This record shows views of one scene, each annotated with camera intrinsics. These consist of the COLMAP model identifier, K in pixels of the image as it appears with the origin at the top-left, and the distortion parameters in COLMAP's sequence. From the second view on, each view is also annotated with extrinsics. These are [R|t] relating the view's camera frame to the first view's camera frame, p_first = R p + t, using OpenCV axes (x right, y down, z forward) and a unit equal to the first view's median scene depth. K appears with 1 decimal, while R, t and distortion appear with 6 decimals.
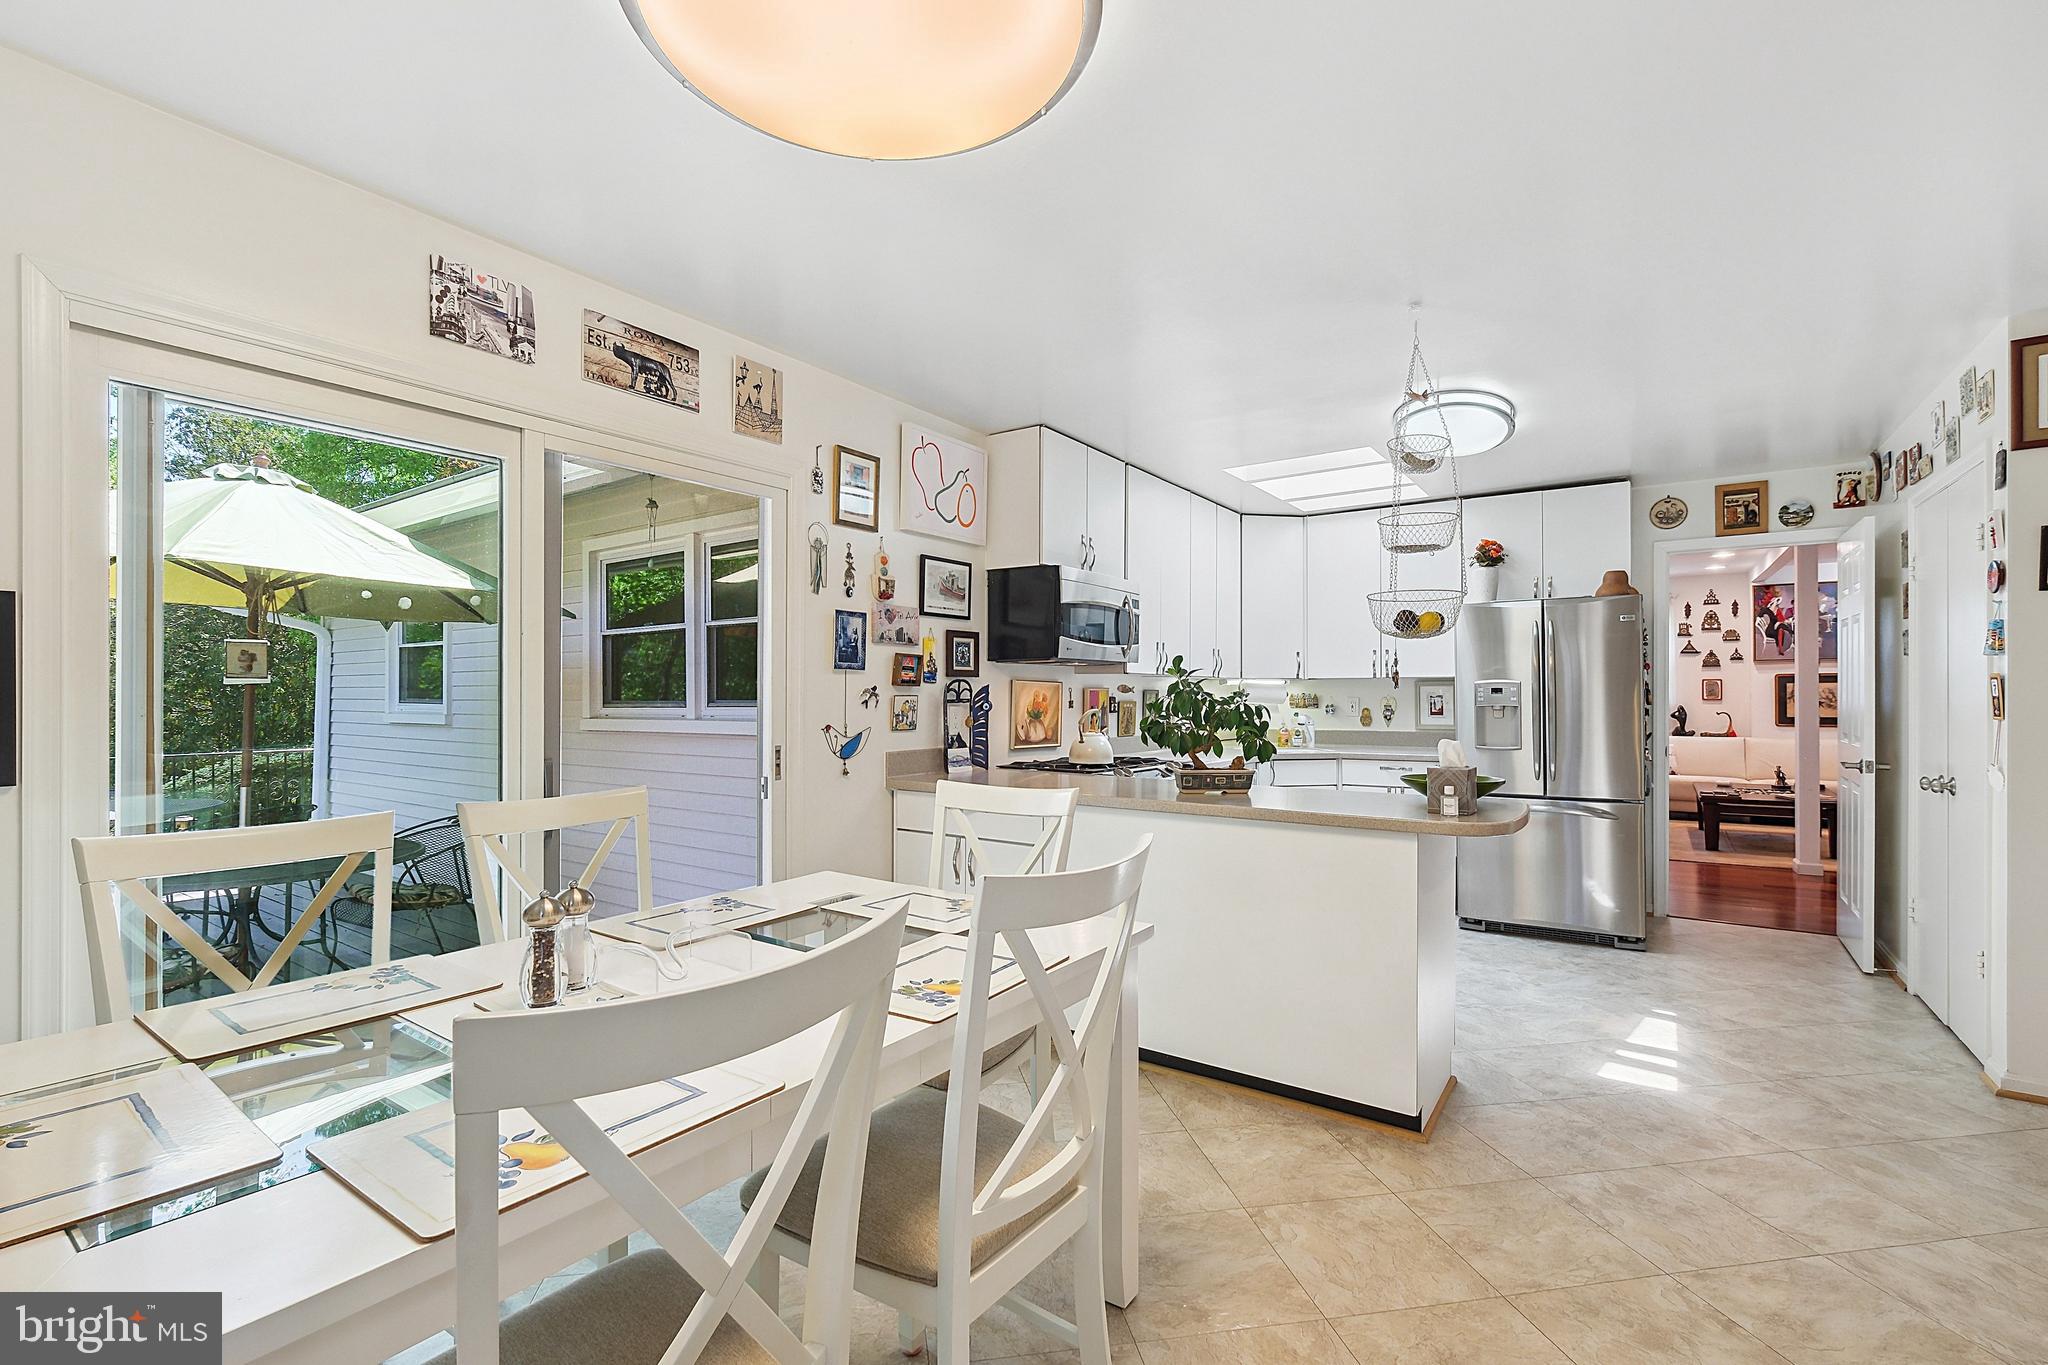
lens RADIAL K [[902.0, 0, 1024.6], [0, 902.0, 696.9], [0, 0, 1]] dist [-0.001015, 0.000105]
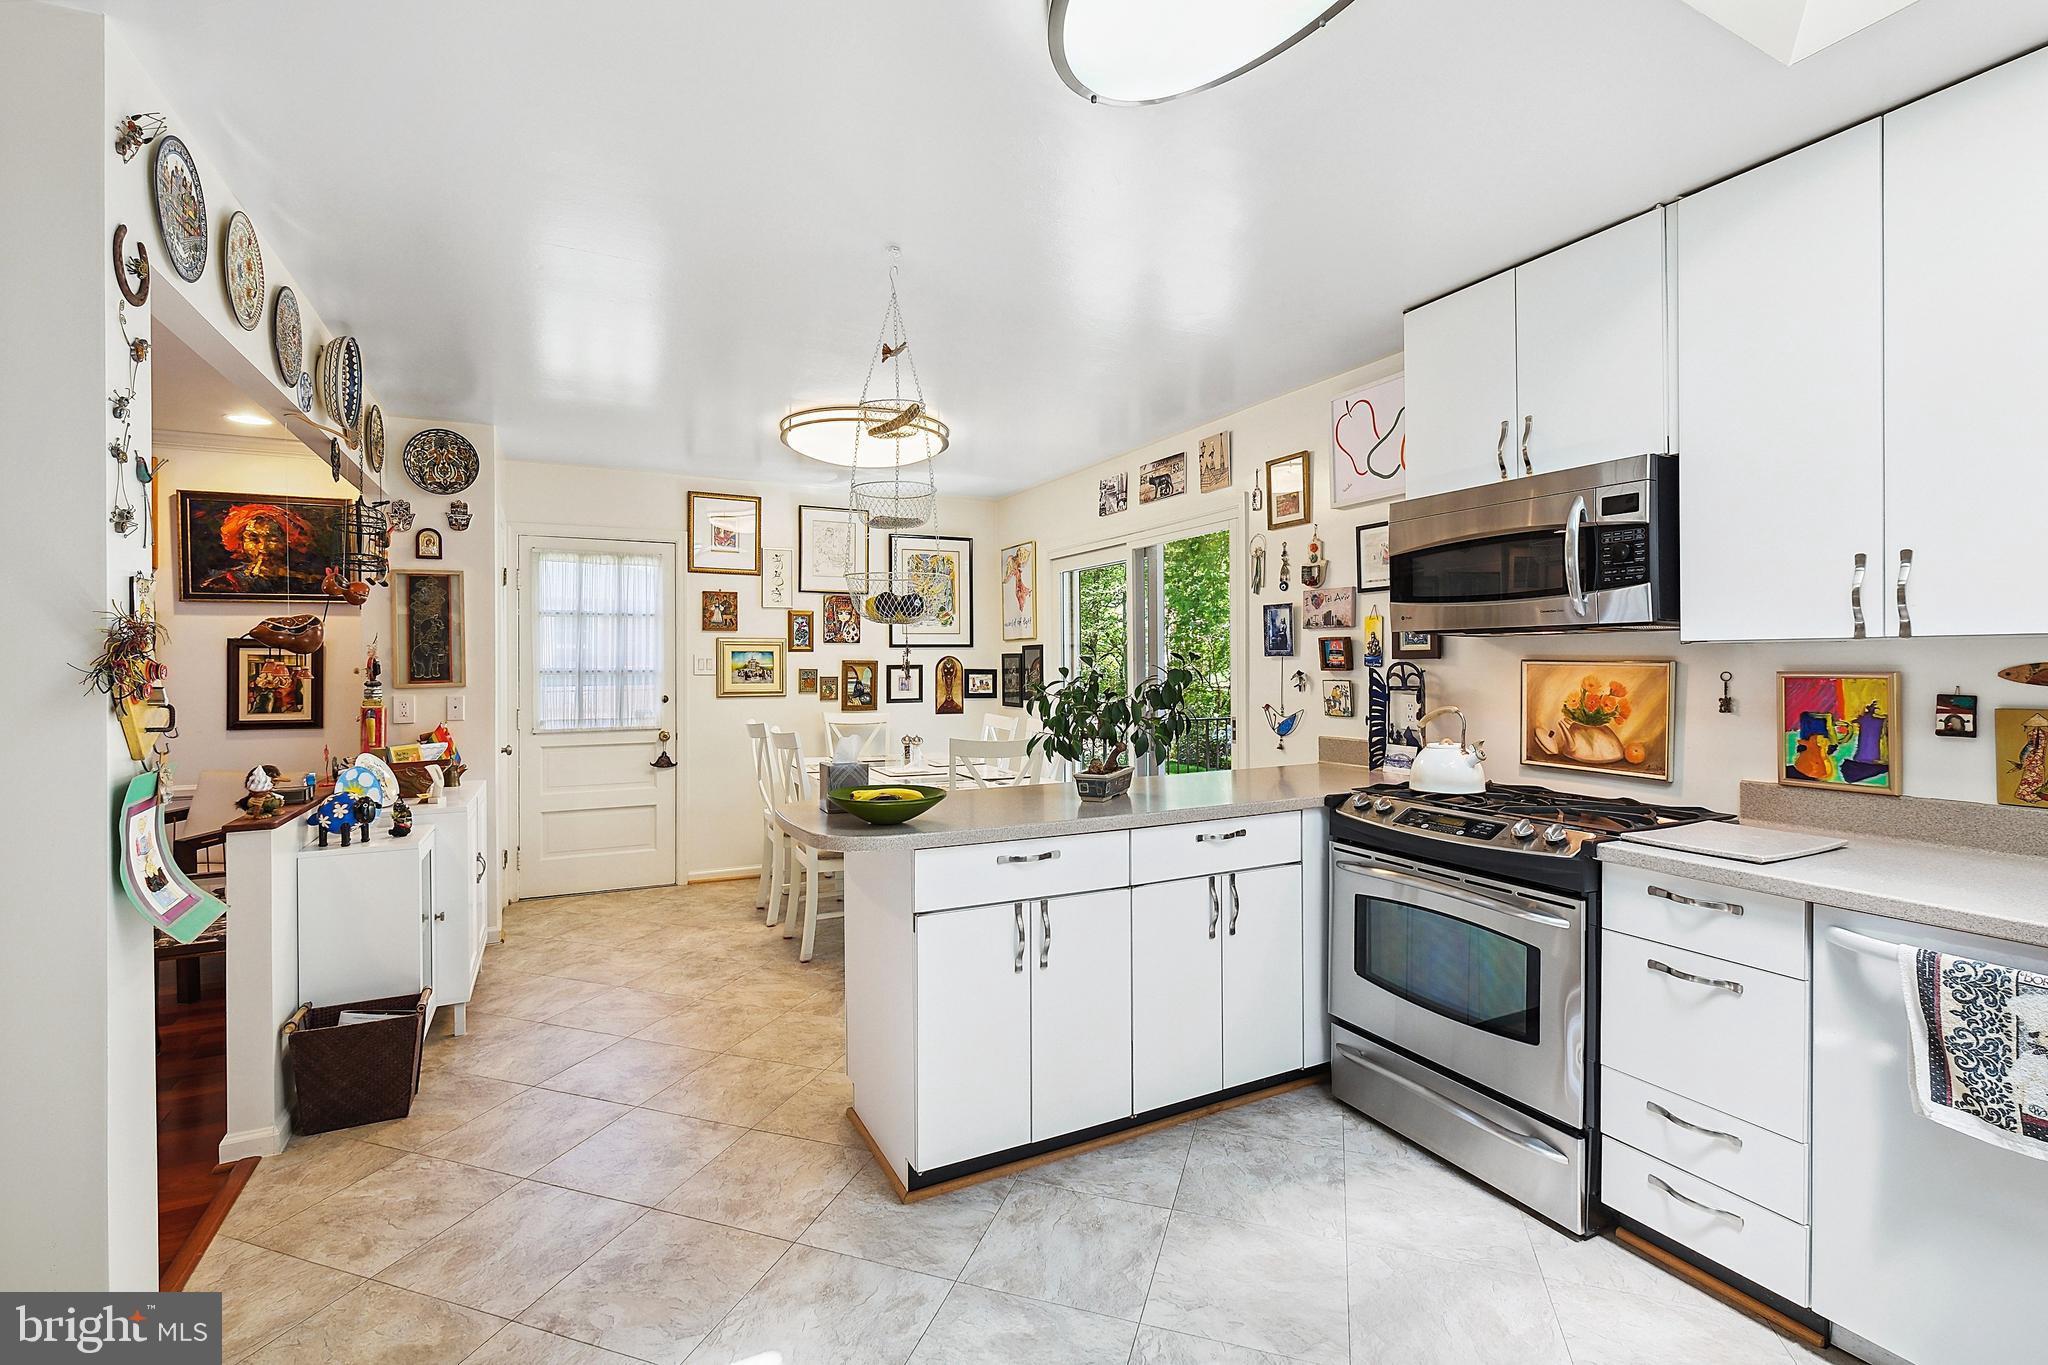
lens RADIAL K [[912.4, 0, 1030.6], [0, 912.4, 685.1], [0, 0, 1]] dist [0.001644, 0.000164]
pose [[-0.471449, 0.021721, -0.881626, 1.001752], [0.002248, 0.999723, 0.023428, -0.022672], [0.881891, 0.009063, -0.471367, 1.327714]]
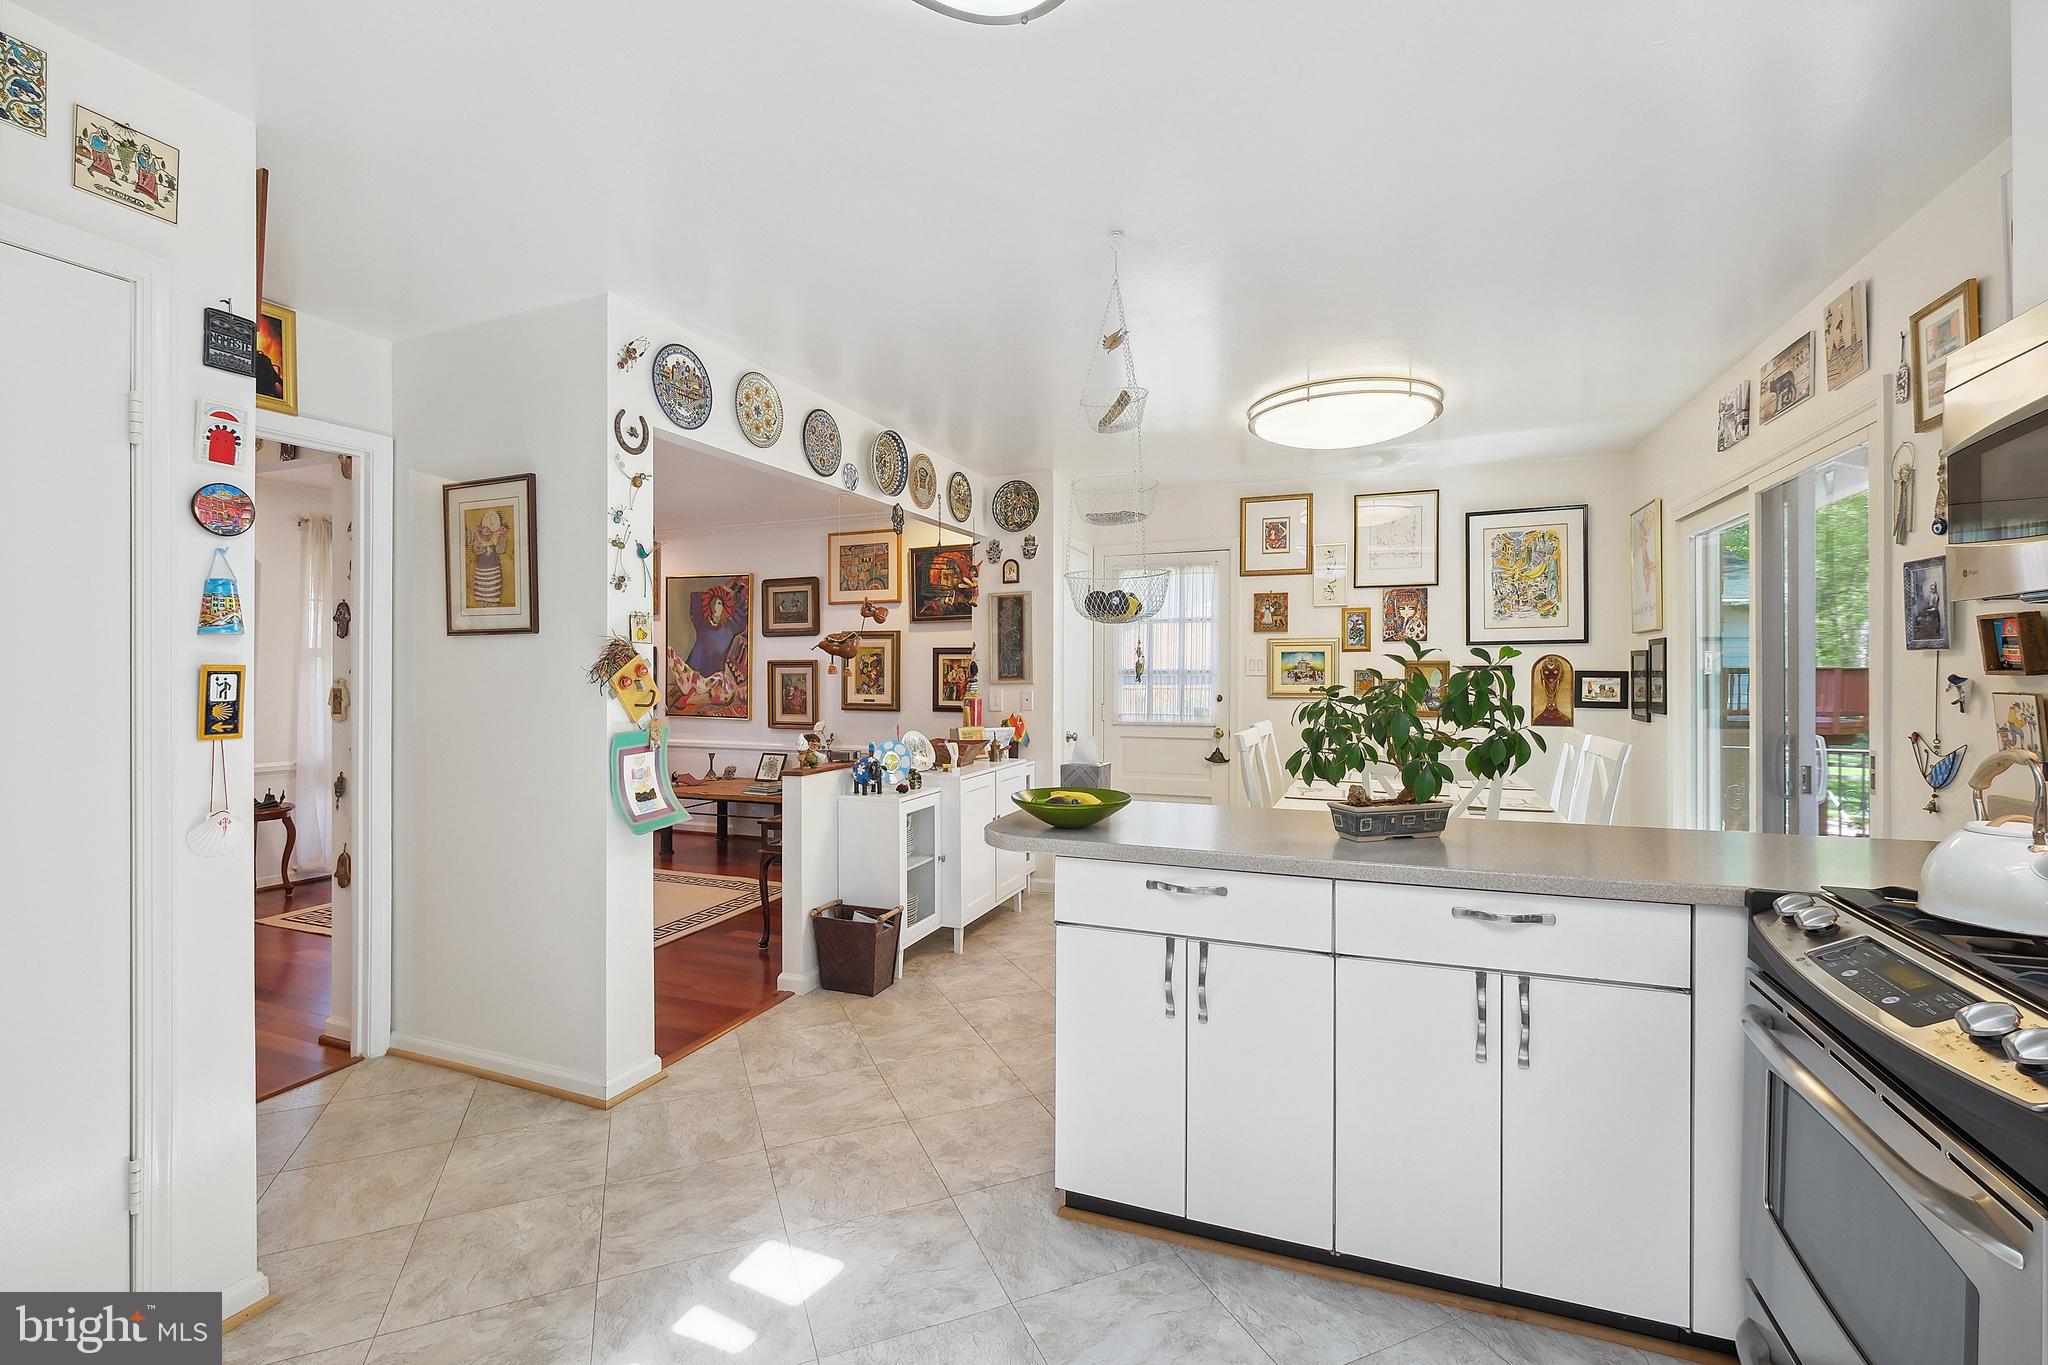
lens RADIAL K [[903.7, 0, 1013.4], [0, 903.7, 679.5], [0, 0, 1]] dist [0.001867, 0.000092]
pose [[-0.975637, 0.006309, -0.219302, 0.617977], [0.003387, 0.999900, 0.013701, -0.020752], [0.219367, 0.012624, -0.975561, 1.566229]]
